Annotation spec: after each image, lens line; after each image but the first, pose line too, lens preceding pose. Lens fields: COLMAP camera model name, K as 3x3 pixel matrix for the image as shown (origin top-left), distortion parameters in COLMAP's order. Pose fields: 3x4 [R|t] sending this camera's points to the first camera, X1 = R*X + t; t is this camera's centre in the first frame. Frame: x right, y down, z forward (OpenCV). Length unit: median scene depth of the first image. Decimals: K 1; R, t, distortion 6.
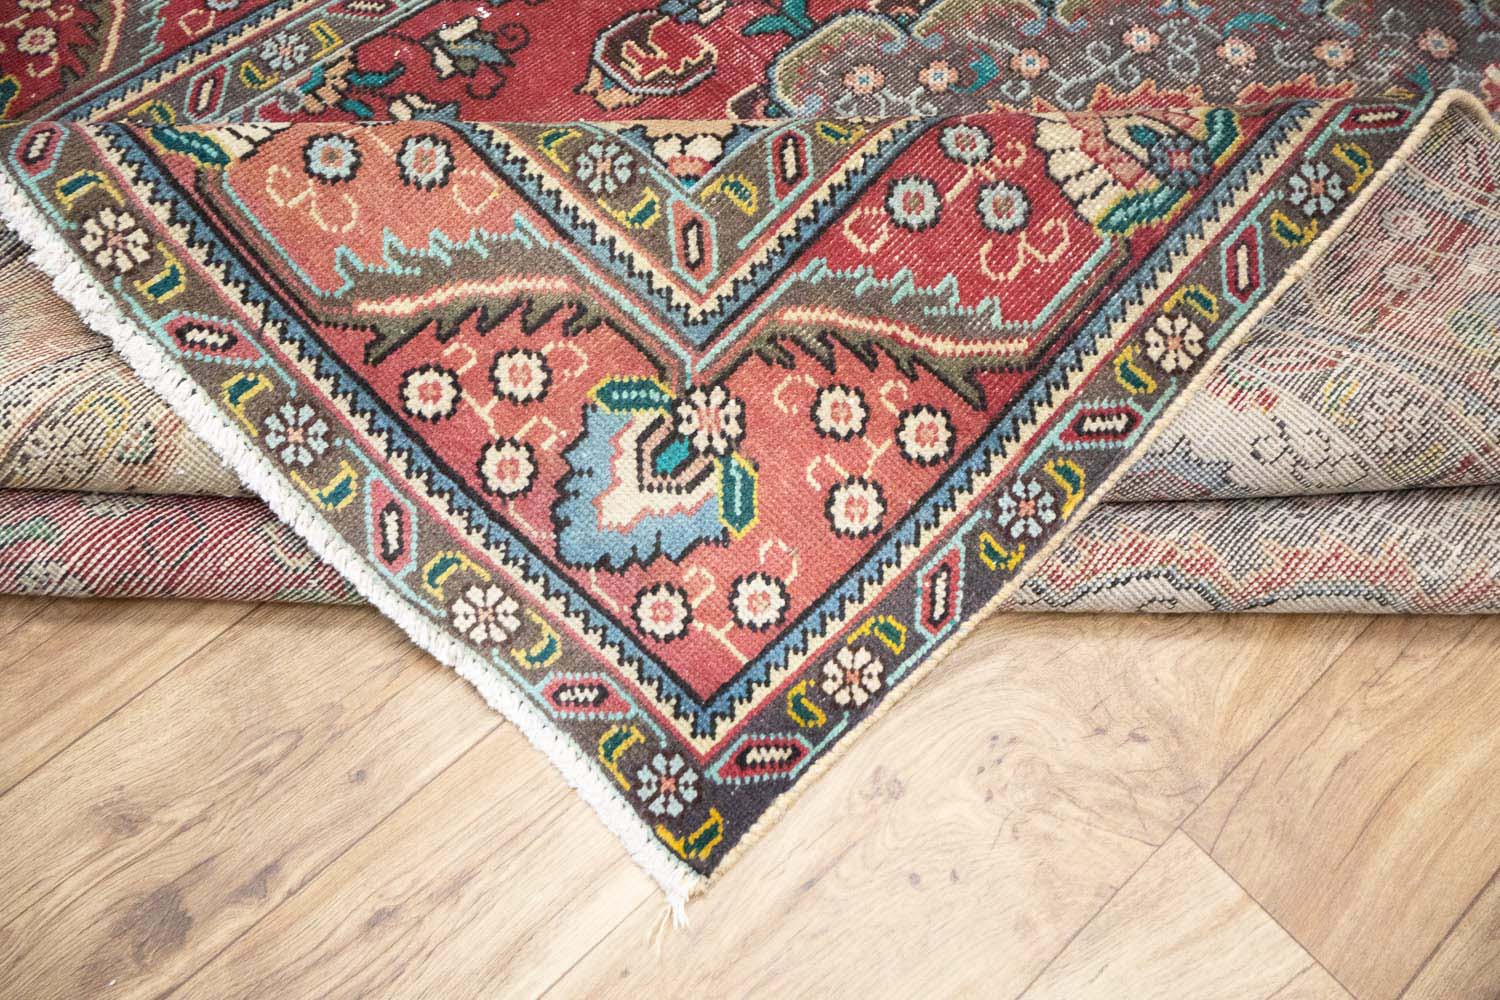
lens RADIAL K [[1244.7, 0, 749.4], [0, 1244.7, 490.7], [0, 0, 1]] dist [0.010380, -0.009649]
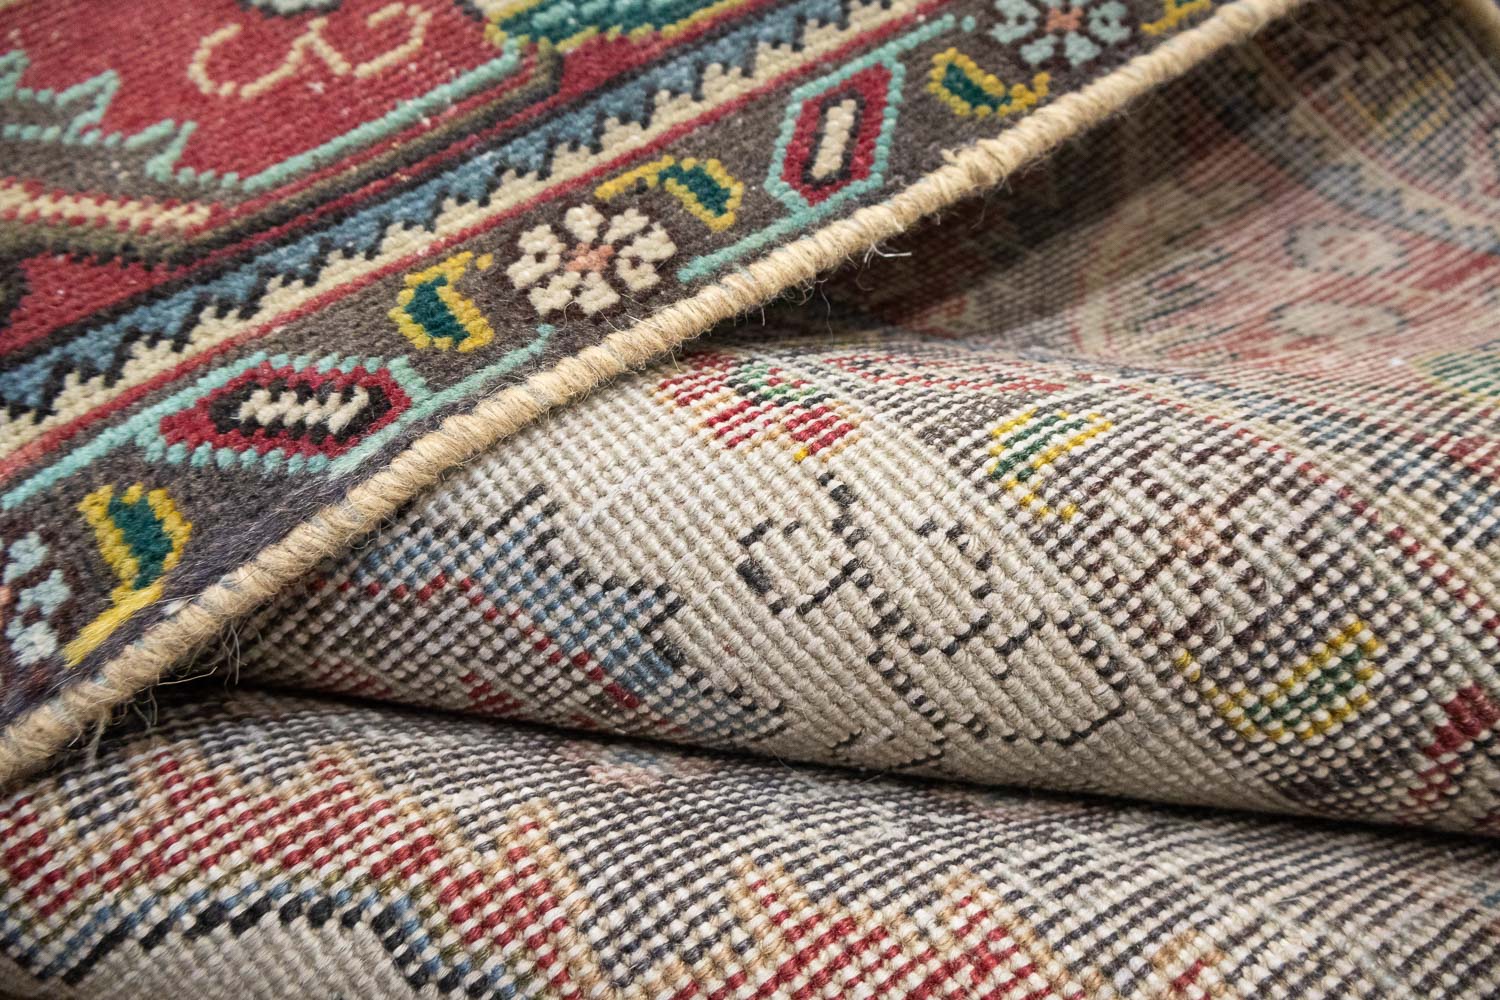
lens RADIAL K [[1244.7, 0, 754.5], [0, 1244.7, 507.0], [0, 0, 1]] dist [0.010380, -0.009649]
pose [[0.981321, 0.129098, -0.142628, 0.449685], [-0.174011, 0.911804, -0.371932, 0.072649], [0.082033, 0.389804, 0.917237, 0.704203]]
